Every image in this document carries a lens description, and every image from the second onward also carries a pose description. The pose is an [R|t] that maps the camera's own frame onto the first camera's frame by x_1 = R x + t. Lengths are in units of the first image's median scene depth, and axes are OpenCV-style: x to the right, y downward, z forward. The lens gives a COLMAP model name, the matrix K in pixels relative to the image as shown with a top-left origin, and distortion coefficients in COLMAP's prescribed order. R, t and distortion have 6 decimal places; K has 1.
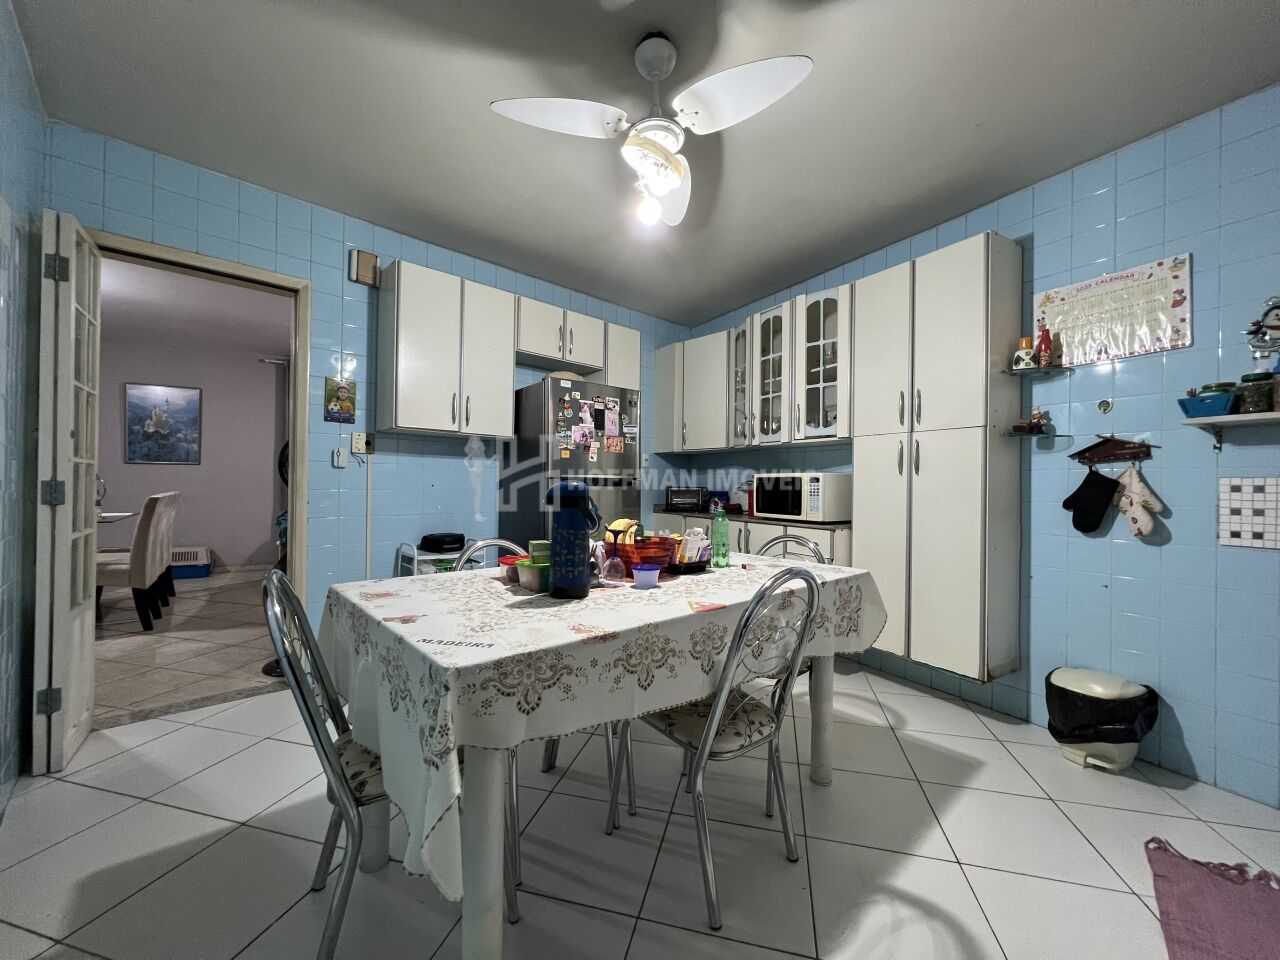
lens RADIAL K [[512.4, 0, 641.0], [0, 512.4, 482.0], [0, 0, 1]] dist [-0.000766, 0.000014]
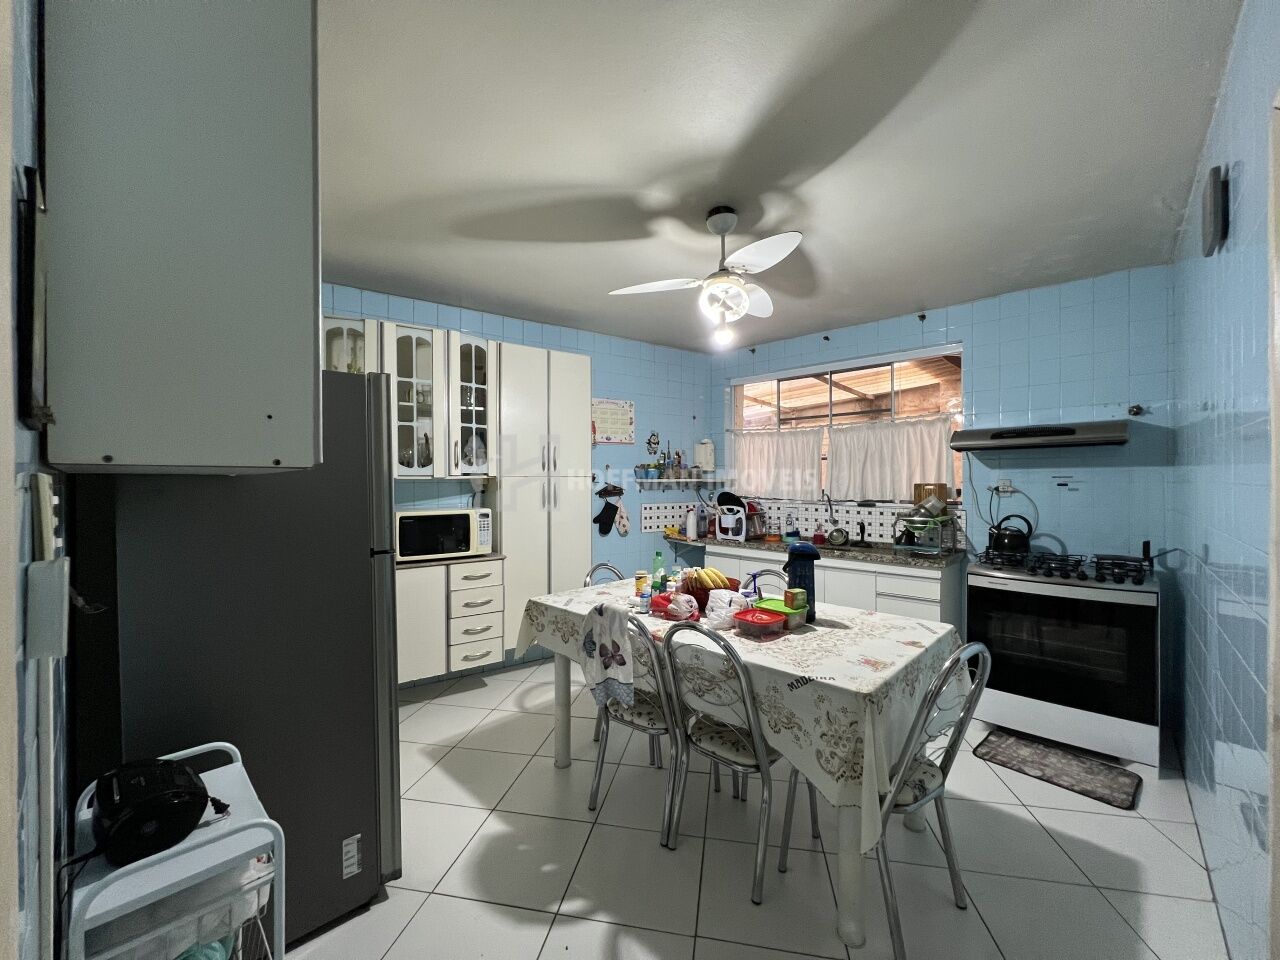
lens RADIAL K [[512.4, 0, 641.0], [0, 512.4, 482.0], [0, 0, 1]] dist [-0.000766, 0.000014]
pose [[-0.071256, -0.014049, 0.997359, -0.817948], [-0.000317, 0.999901, 0.014062, -0.097285], [-0.997458, 0.000685, -0.071253, 0.815037]]
